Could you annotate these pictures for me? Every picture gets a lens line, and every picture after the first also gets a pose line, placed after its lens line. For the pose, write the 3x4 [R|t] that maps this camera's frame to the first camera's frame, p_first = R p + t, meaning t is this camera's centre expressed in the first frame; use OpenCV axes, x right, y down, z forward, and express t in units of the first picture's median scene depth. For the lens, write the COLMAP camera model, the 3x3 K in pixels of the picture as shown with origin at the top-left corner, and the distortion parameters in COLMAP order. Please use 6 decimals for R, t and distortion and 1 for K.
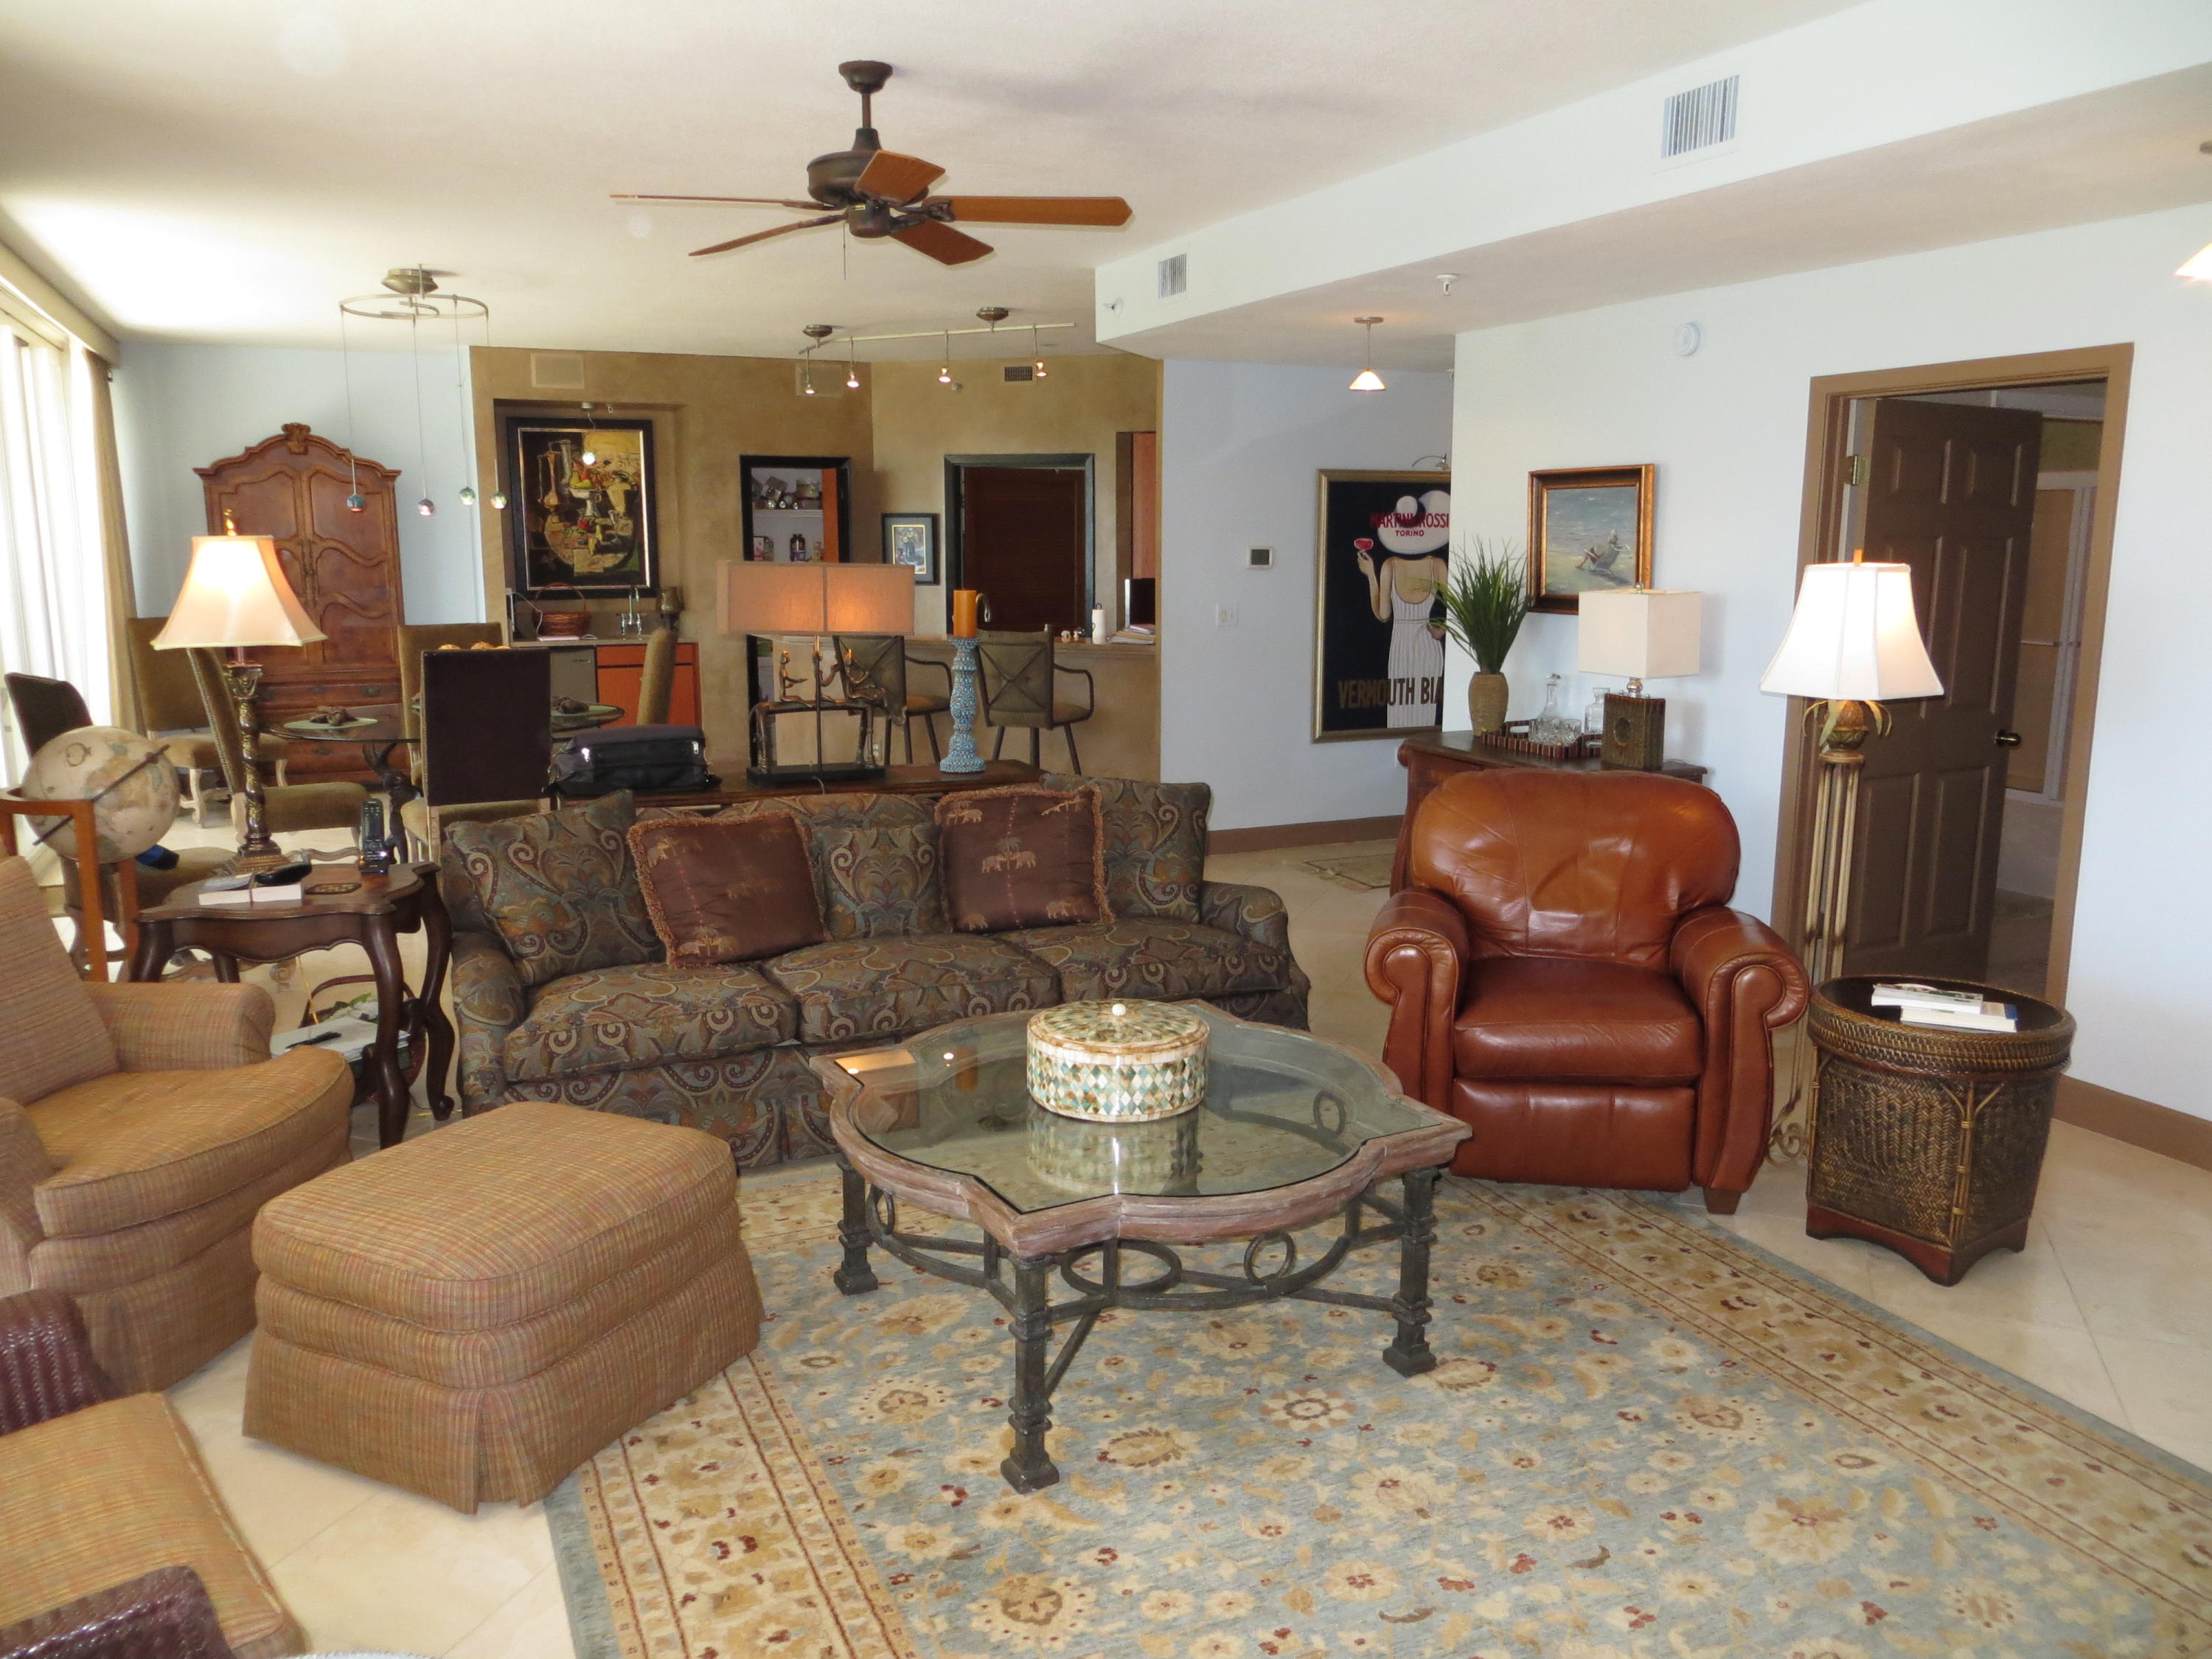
lens RADIAL K [[1660.6, 0, 1105.5], [0, 1660.6, 830.5], [0, 0, 1]] dist [0.000572, -0.000679]
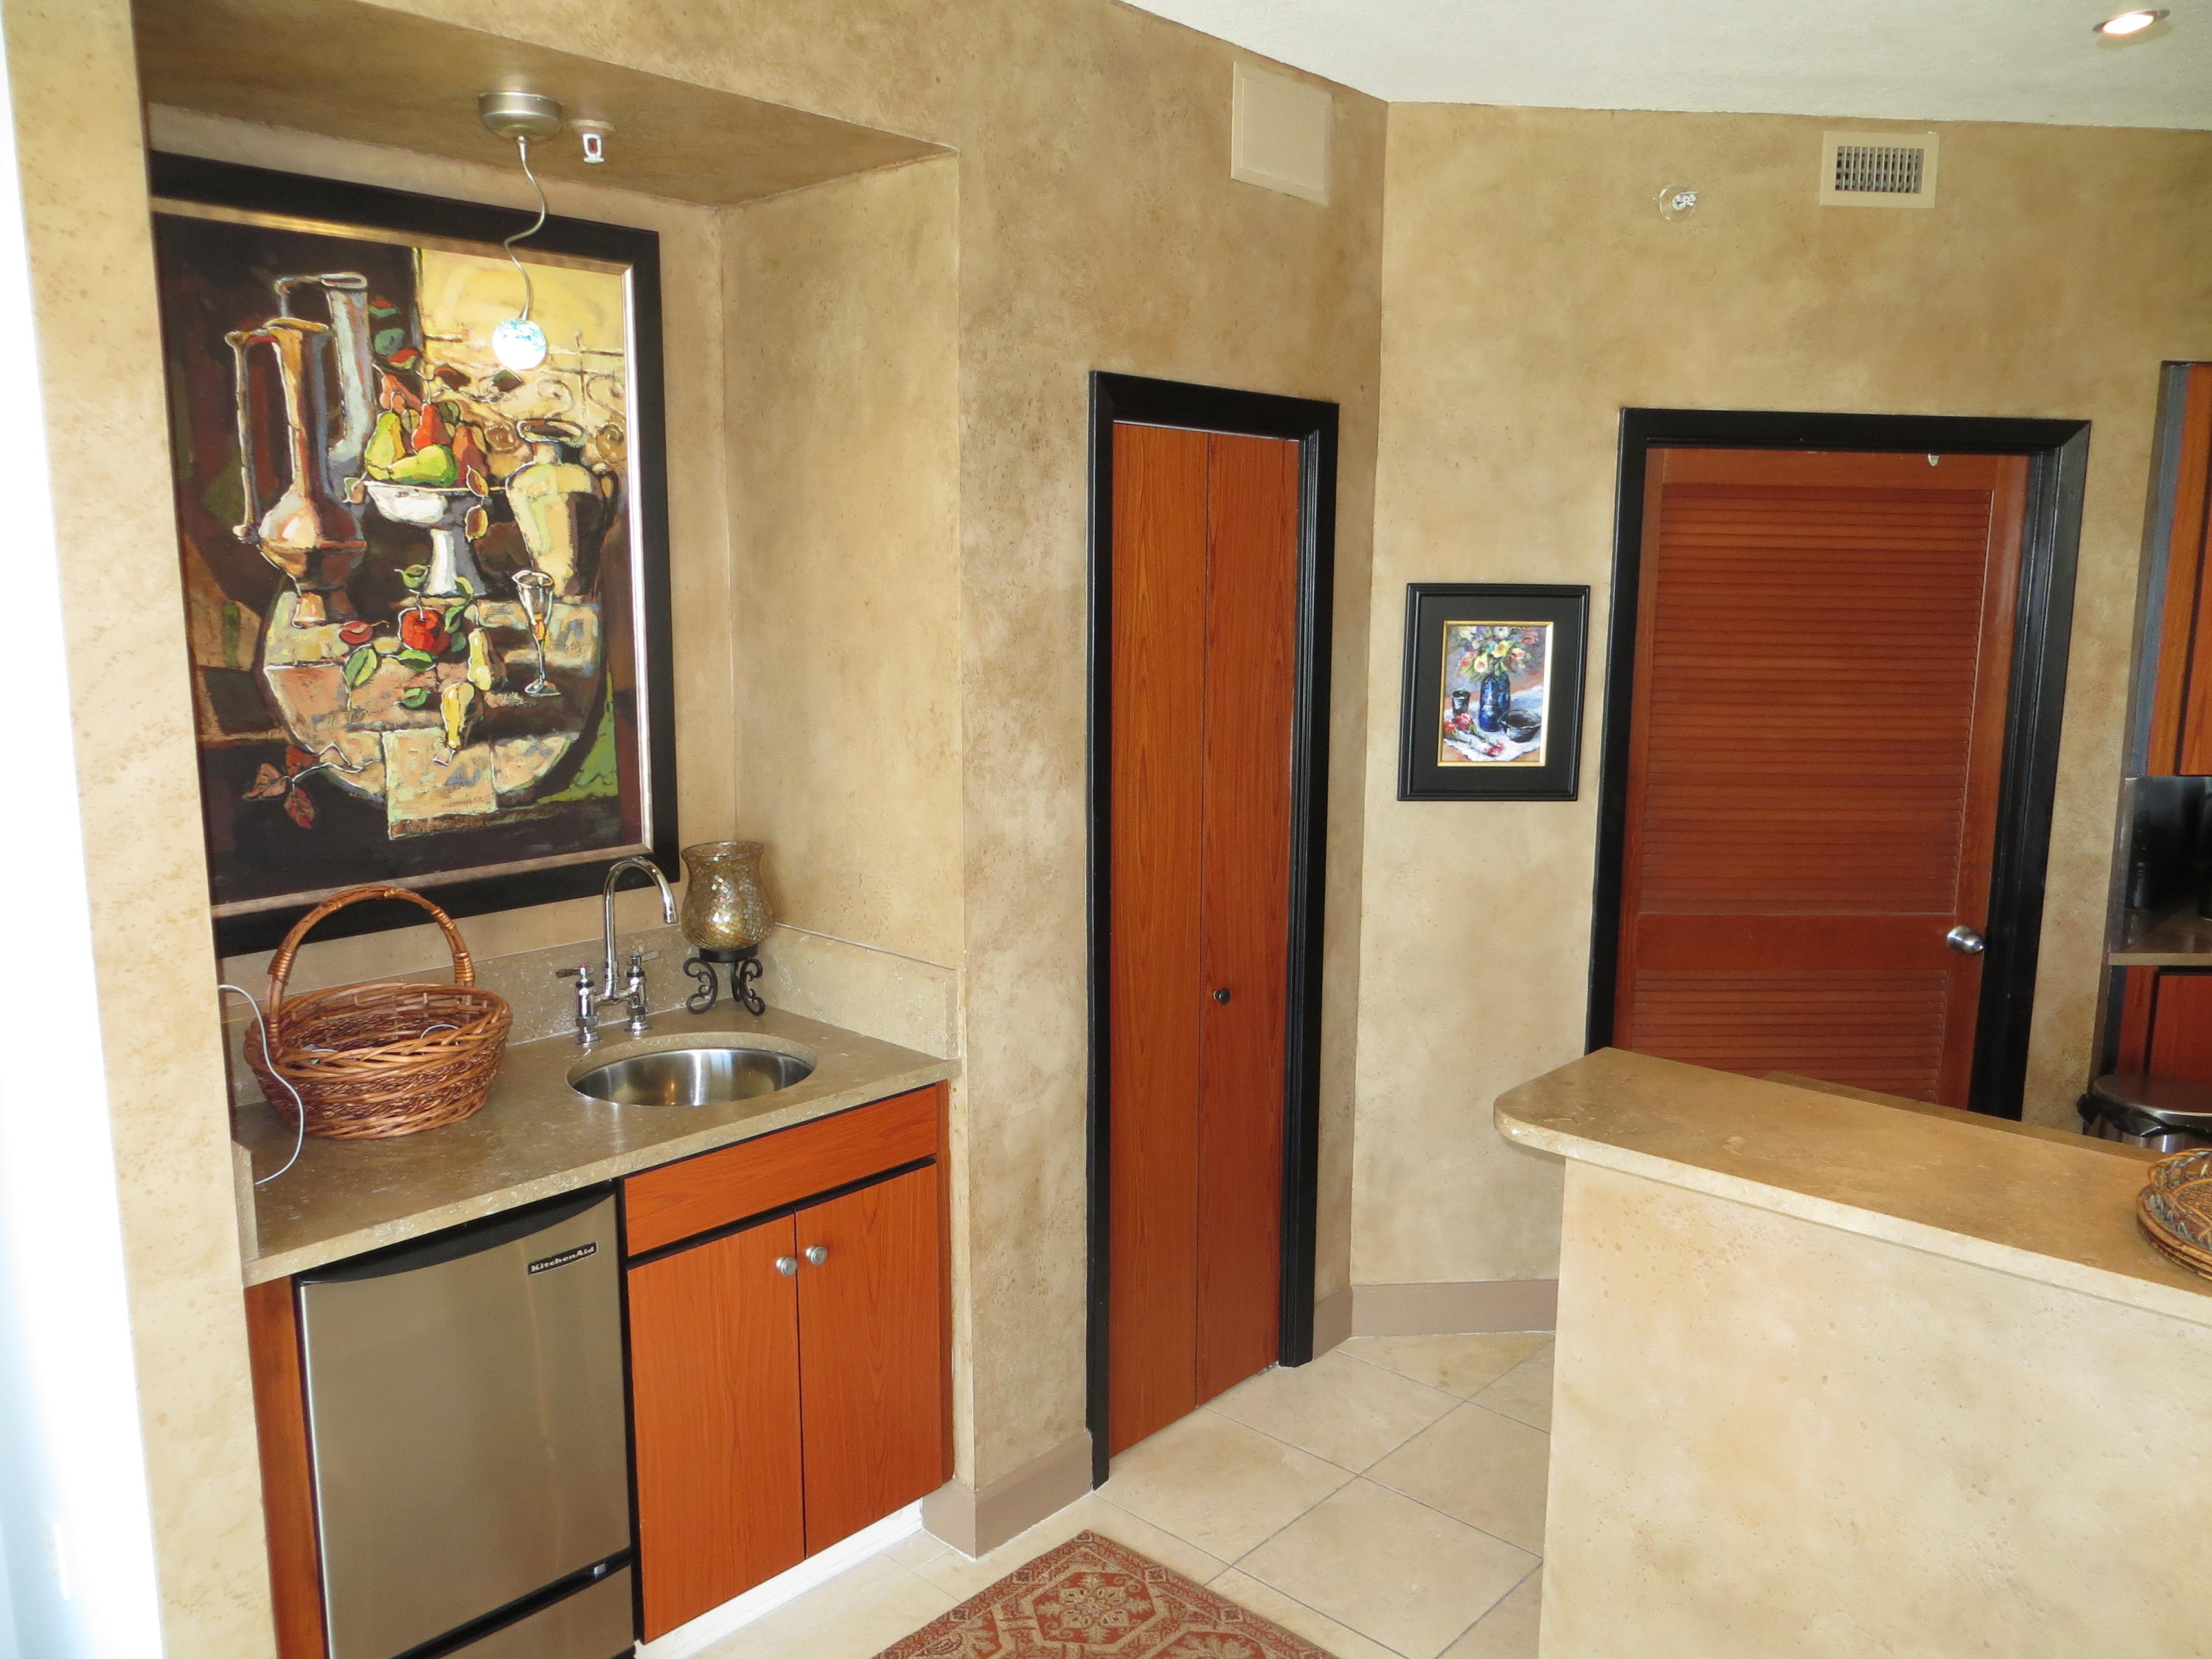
lens RADIAL K [[1660.6, 0, 1107.6], [0, 1660.6, 829.5], [0, 0, 1]] dist [0.000572, -0.000679]
pose [[0.911460, -0.059497, 0.407064, -0.323197], [0.063631, 0.997968, 0.003387, -0.148930], [-0.406439, 0.022815, 0.913393, 0.734404]]
